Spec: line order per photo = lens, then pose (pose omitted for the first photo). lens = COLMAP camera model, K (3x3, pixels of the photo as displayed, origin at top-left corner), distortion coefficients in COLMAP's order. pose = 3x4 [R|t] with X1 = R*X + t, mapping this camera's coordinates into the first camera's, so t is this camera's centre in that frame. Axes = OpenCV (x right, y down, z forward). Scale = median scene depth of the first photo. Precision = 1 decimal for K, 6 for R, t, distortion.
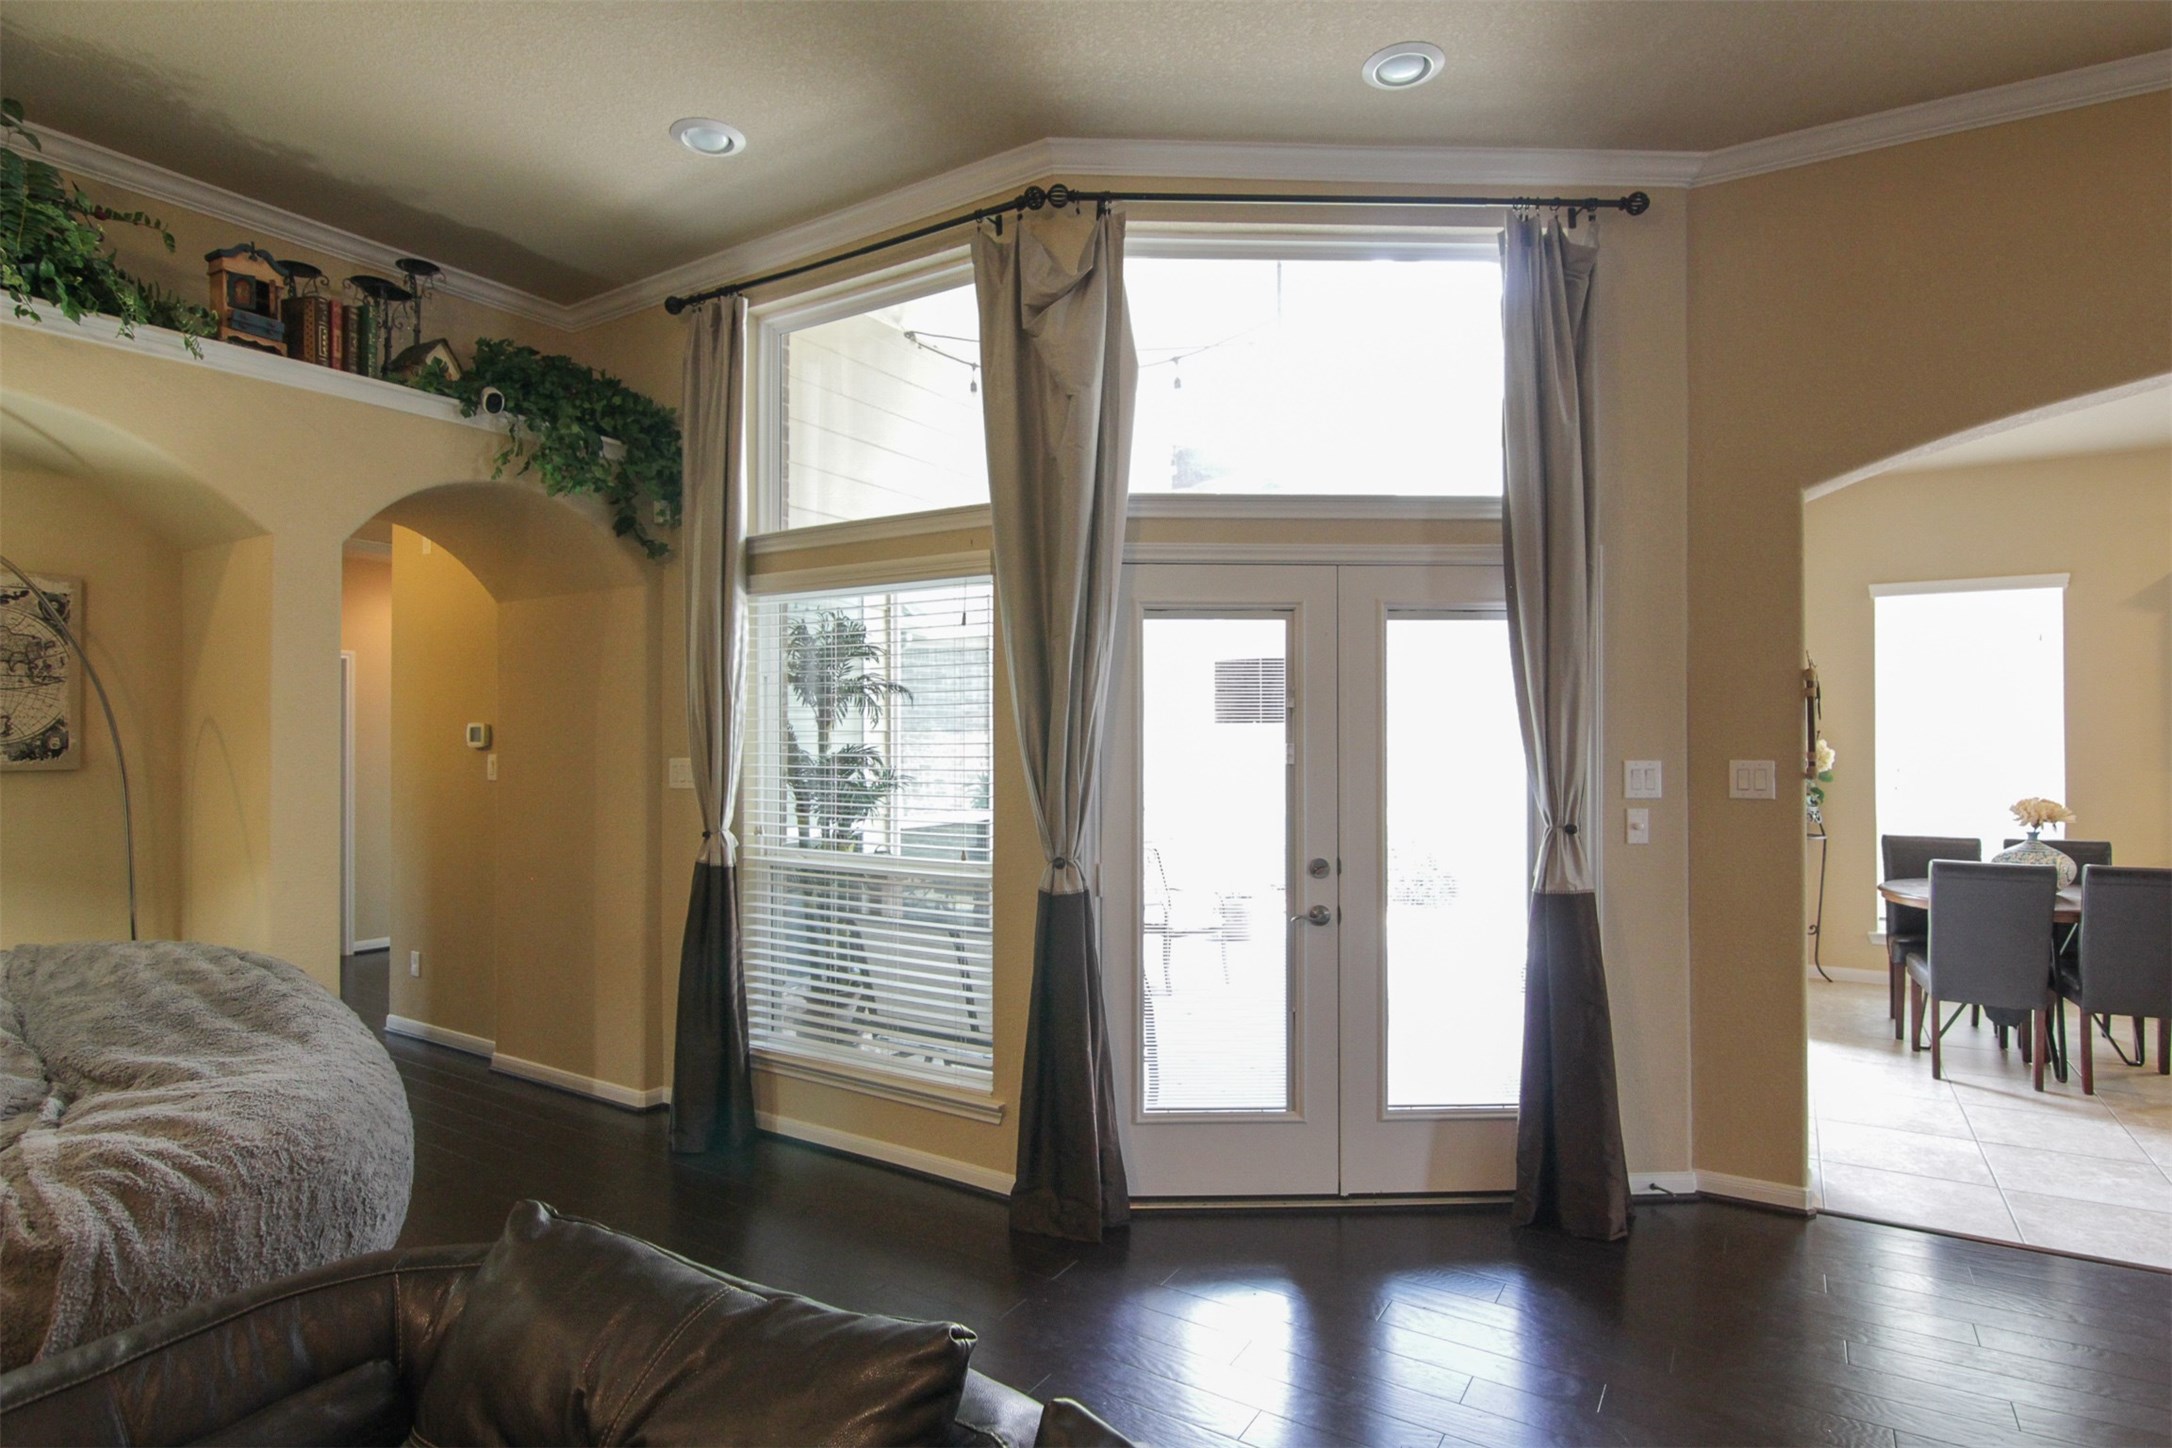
lens RADIAL K [[1137.2, 0, 1089.6], [0, 1137.2, 725.4], [0, 0, 1]] dist [-0.008769, -0.009828]
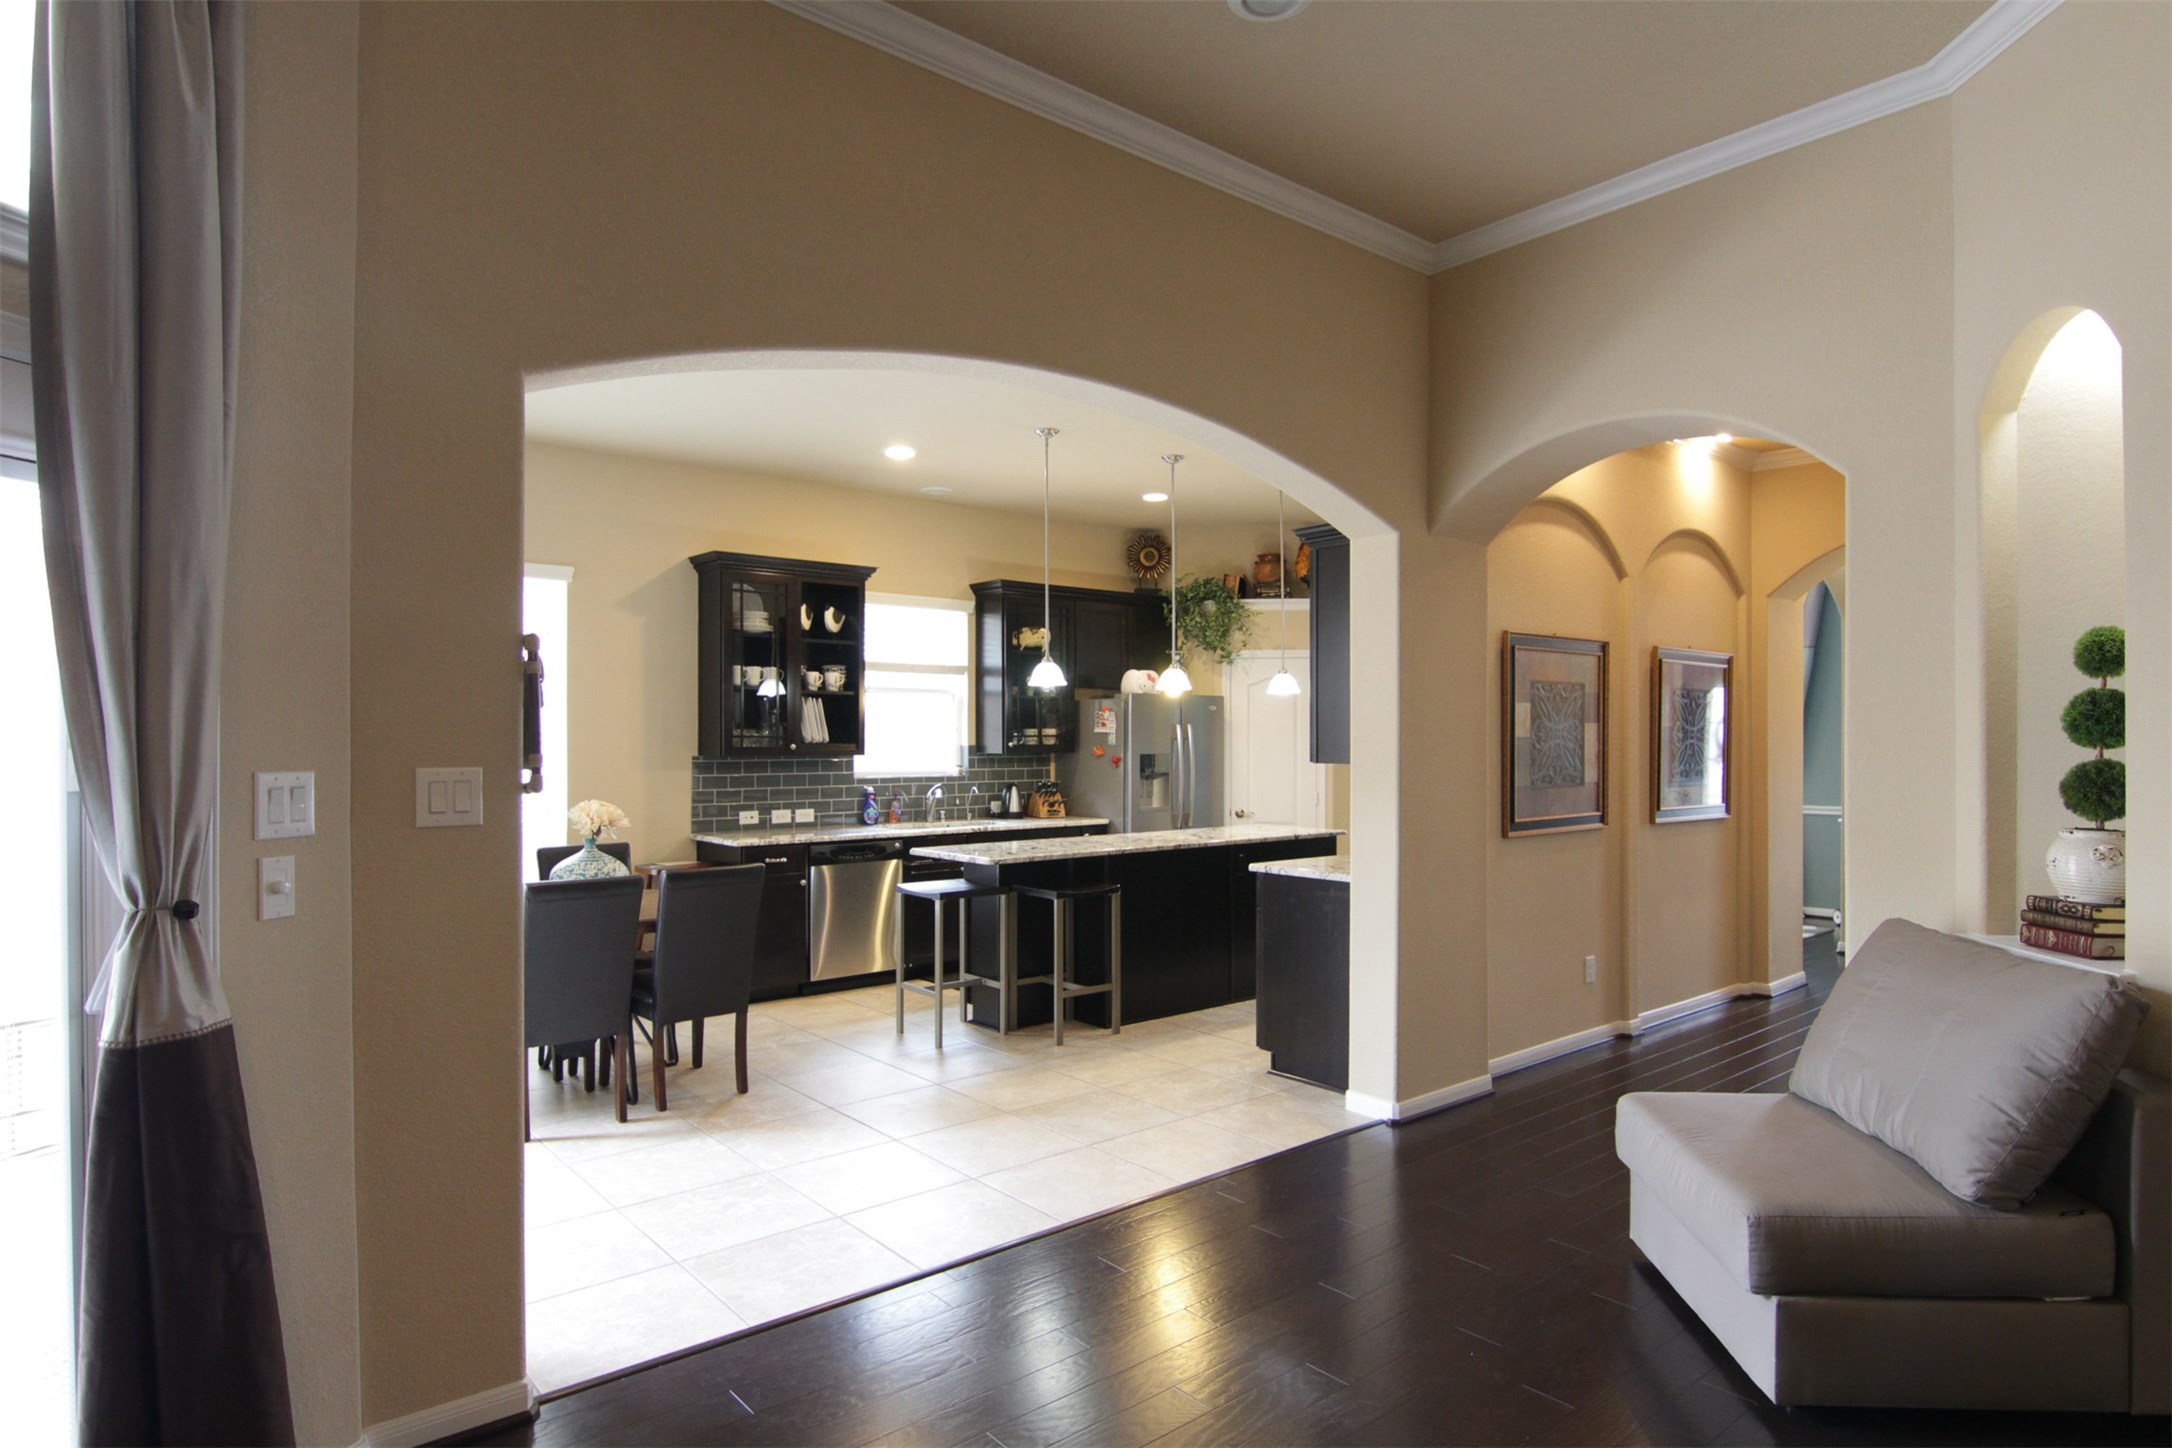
lens RADIAL K [[1218.5, 0, 1114.5], [0, 1218.5, 735.3], [0, 0, 1]] dist [-0.007780, -0.009118]
pose [[0.306390, 0.004696, 0.951894, 0.030150], [-0.013747, 0.999905, -0.000508, 0.006673], [-0.951807, -0.012931, 0.306426, 0.412707]]
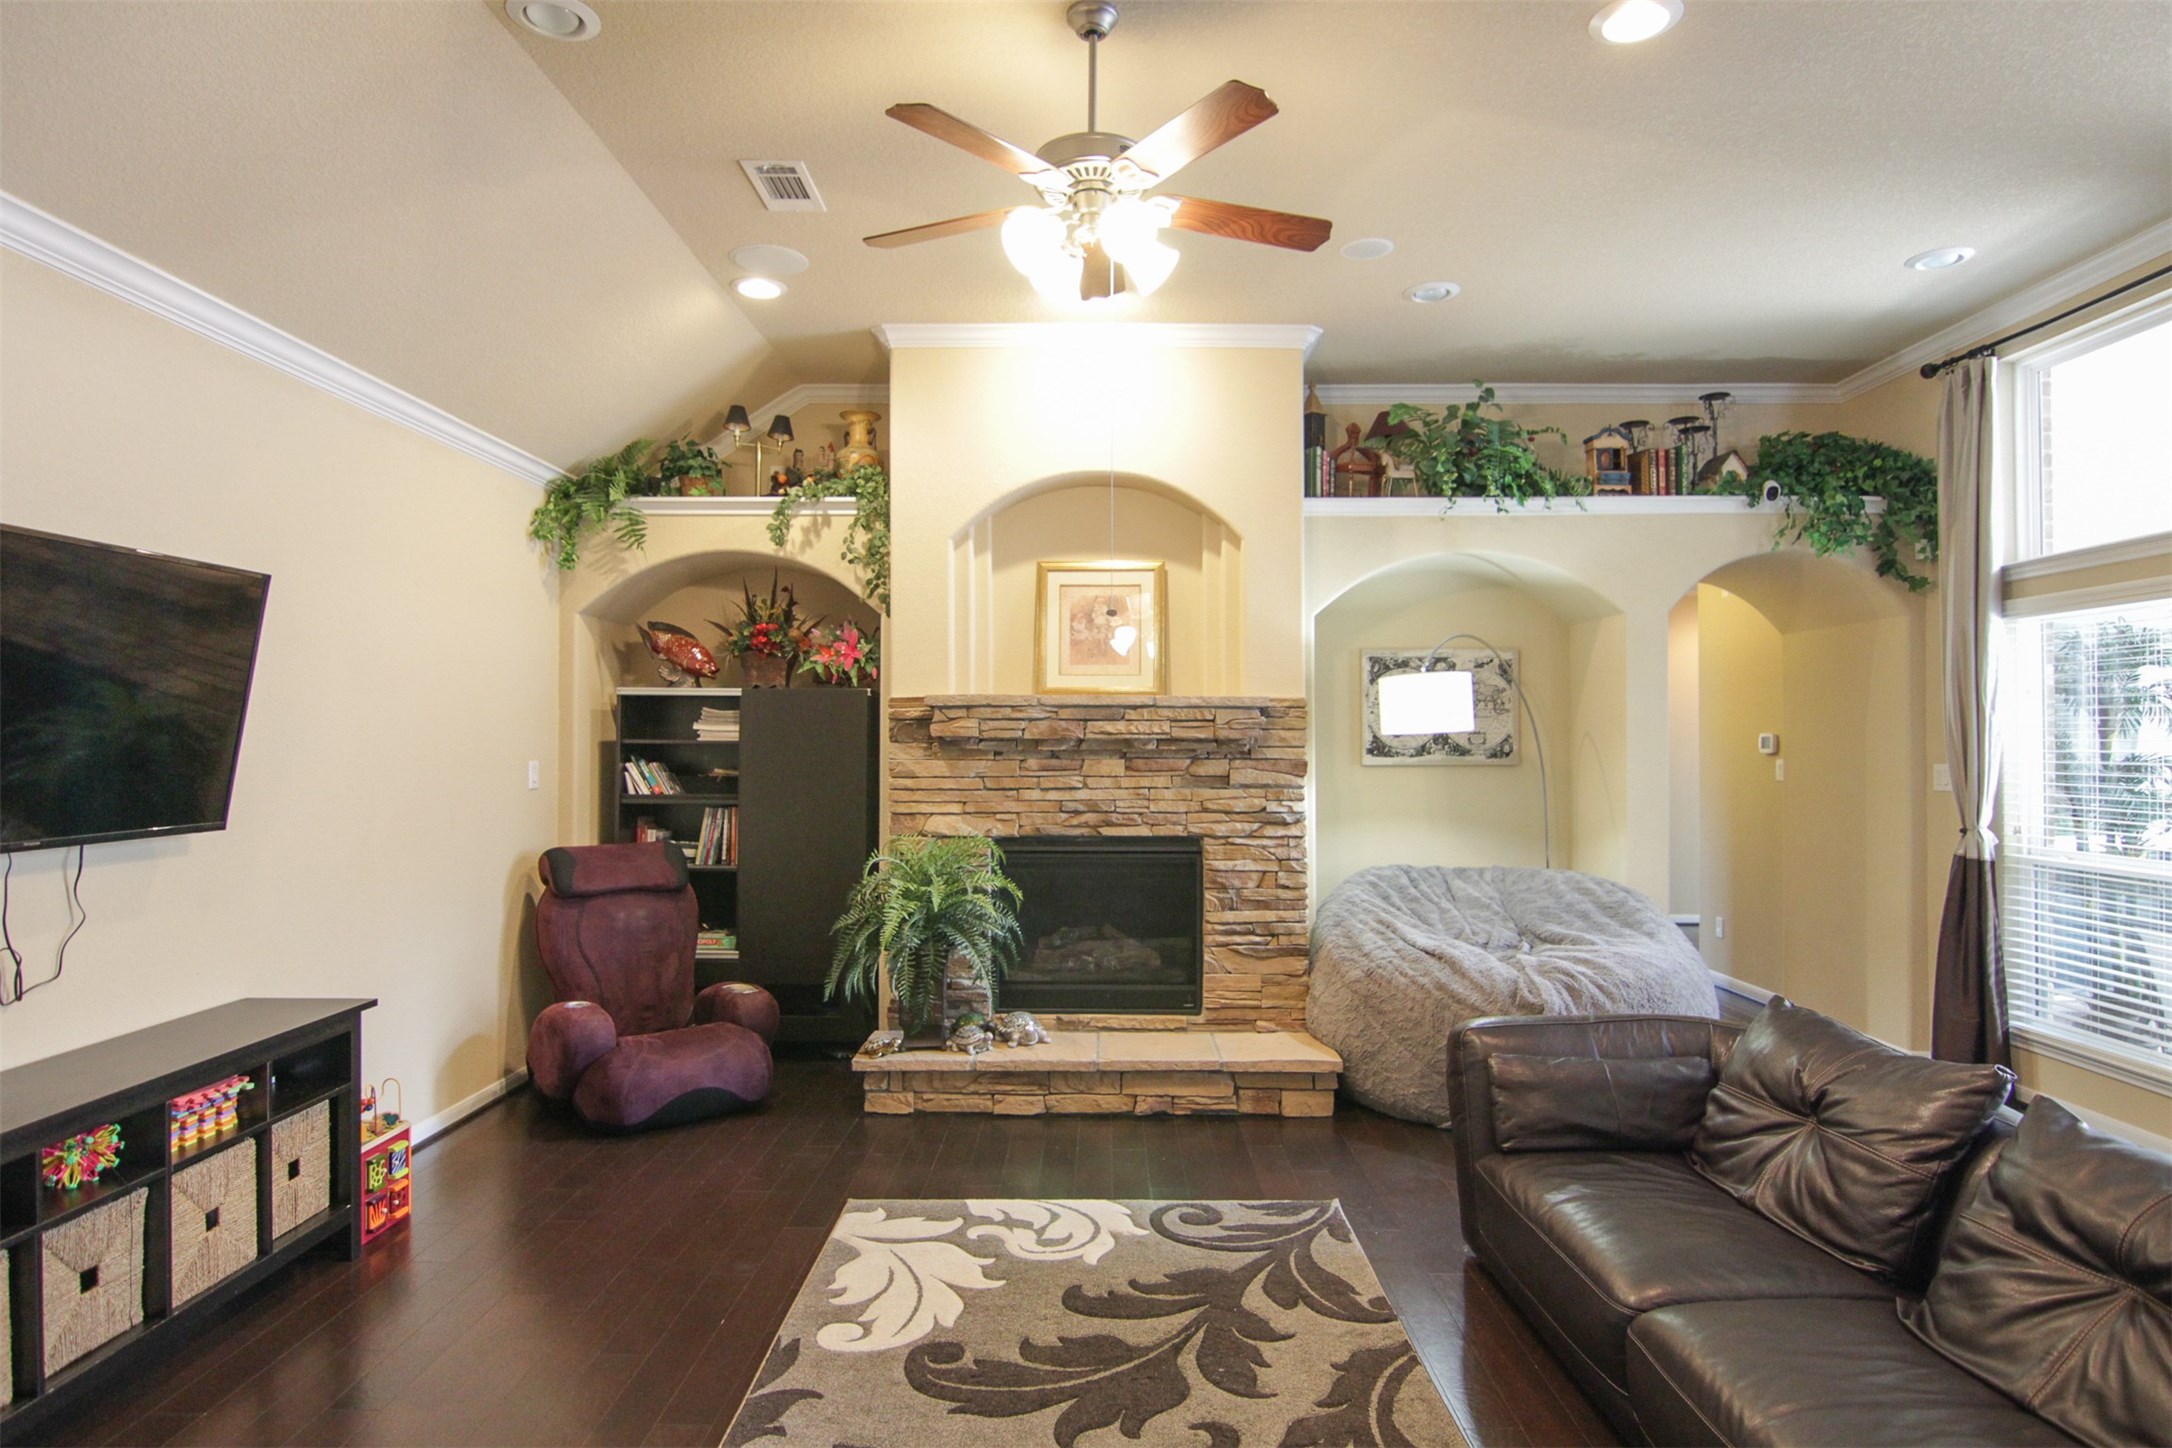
lens RADIAL K [[1218.5, 0, 1096.0], [0, 1218.5, 731.5], [0, 0, 1]] dist [-0.007780, -0.009118]
pose [[0.532587, -0.006923, -0.846347, 0.256810], [0.008328, 0.999961, -0.002939, -0.008941], [0.846335, -0.005483, 0.532623, -0.434697]]
